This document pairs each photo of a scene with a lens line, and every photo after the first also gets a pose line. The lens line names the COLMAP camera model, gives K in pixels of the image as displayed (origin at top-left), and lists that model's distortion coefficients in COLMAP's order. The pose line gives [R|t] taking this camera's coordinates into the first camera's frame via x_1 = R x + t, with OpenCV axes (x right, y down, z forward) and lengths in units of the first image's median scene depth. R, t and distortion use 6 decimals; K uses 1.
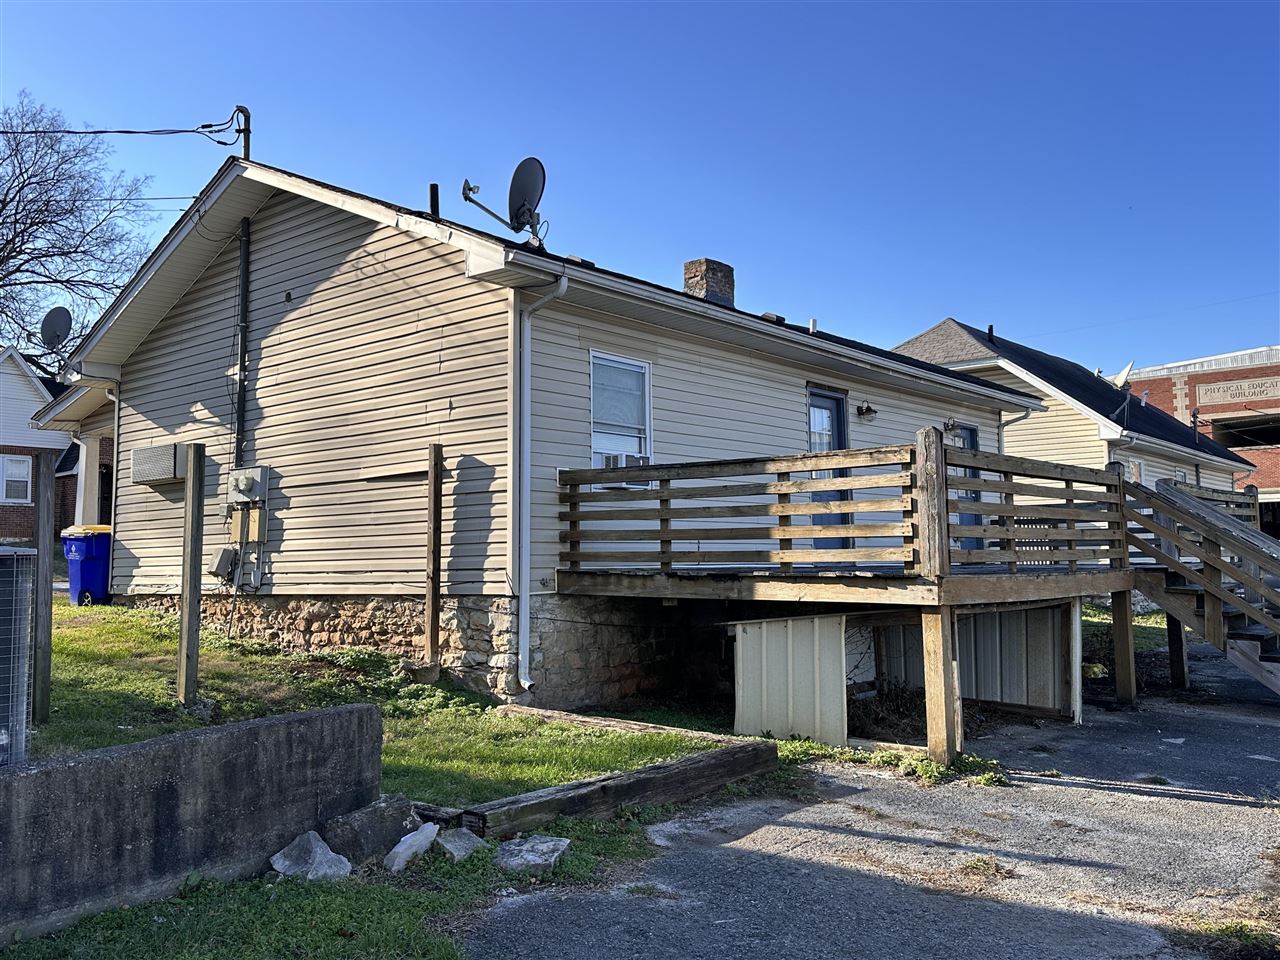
lens RADIAL K [[1084.0, 0, 637.3], [0, 1084.0, 471.0], [0, 0, 1]] dist [0.049478, -0.026165]
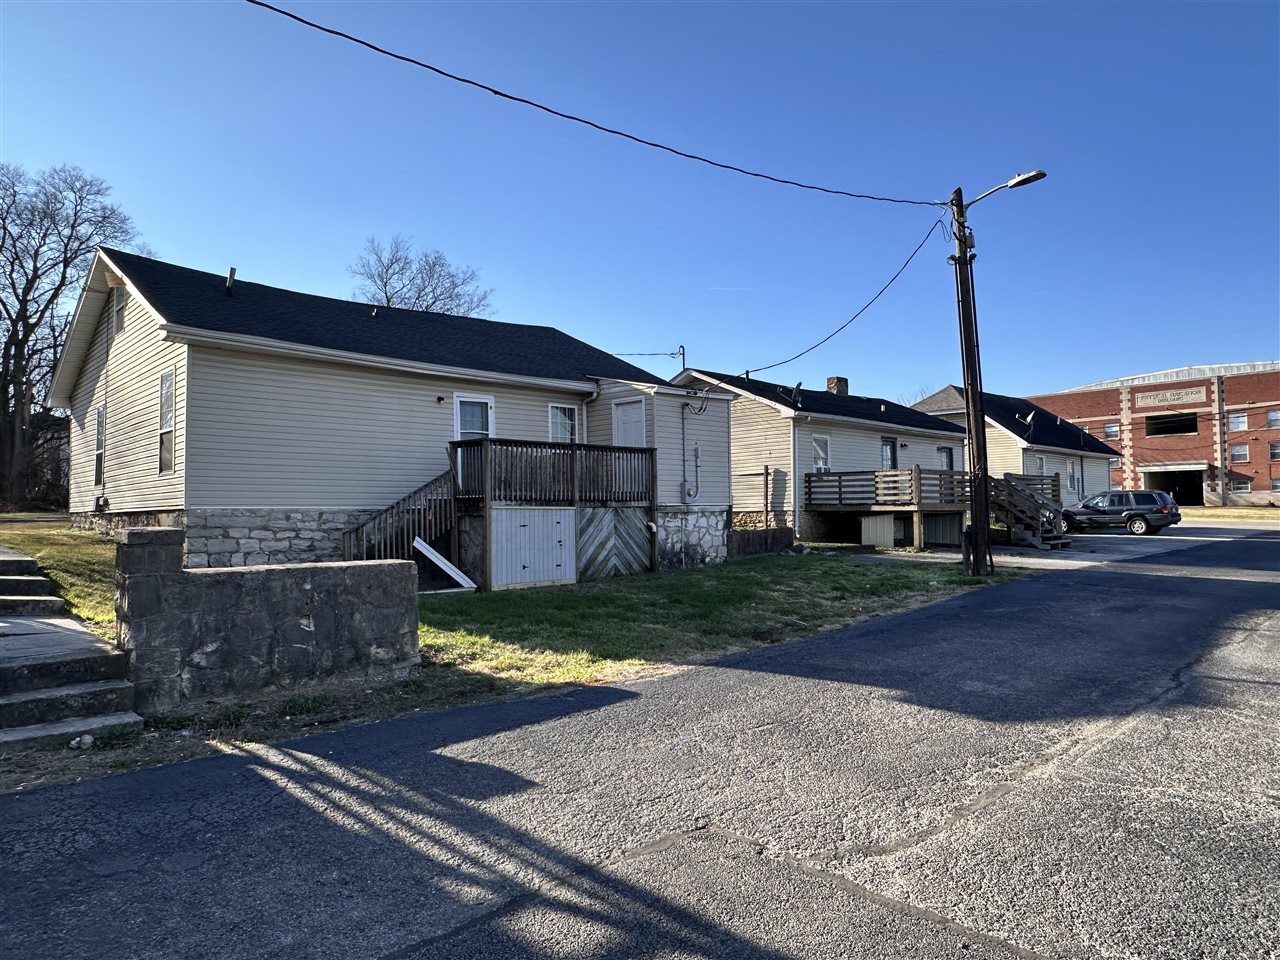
lens RADIAL K [[834.6, 0, 639.9], [0, 834.6, 484.1], [0, 0, 1]] dist [0.000547, 0.008339]
pose [[0.993312, -0.002053, -0.115440, -0.274216], [0.007701, 0.998793, 0.048502, -0.092408], [0.115201, -0.049067, 0.992130, -1.554459]]
